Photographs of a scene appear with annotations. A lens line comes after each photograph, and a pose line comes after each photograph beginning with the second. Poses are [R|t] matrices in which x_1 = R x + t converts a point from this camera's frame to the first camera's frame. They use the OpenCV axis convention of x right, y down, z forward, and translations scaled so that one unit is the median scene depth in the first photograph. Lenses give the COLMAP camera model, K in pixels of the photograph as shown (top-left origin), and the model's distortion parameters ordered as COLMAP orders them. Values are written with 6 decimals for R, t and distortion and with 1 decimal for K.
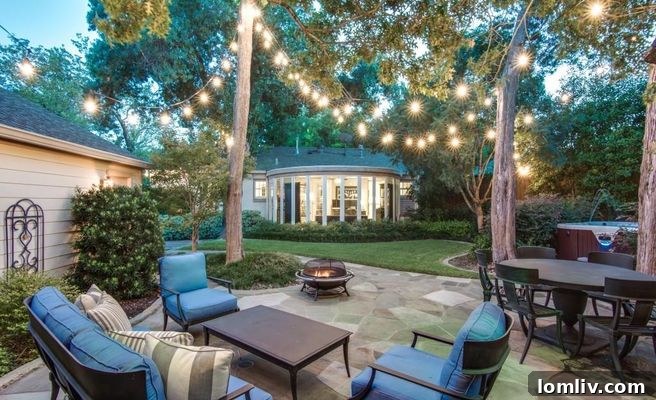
lens RADIAL K [[319.9, 0, 315.2], [0, 319.9, 199.8], [0, 0, 1]] dist [-0.003094, -0.000665]
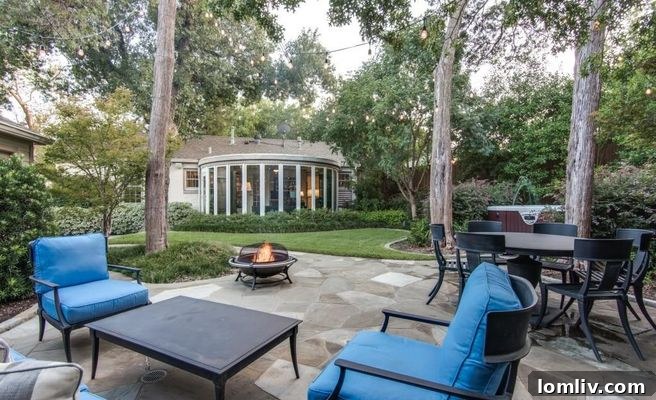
lens RADIAL K [[319.9, 0, 315.2], [0, 319.9, 199.8], [0, 0, 1]] dist [-0.003094, -0.000665]
pose [[0.981151, -0.003270, 0.193217, 0.000128], [0.000465, 0.999894, 0.014562, 0.051999], [-0.193244, -0.014198, 0.981048, 0.110864]]
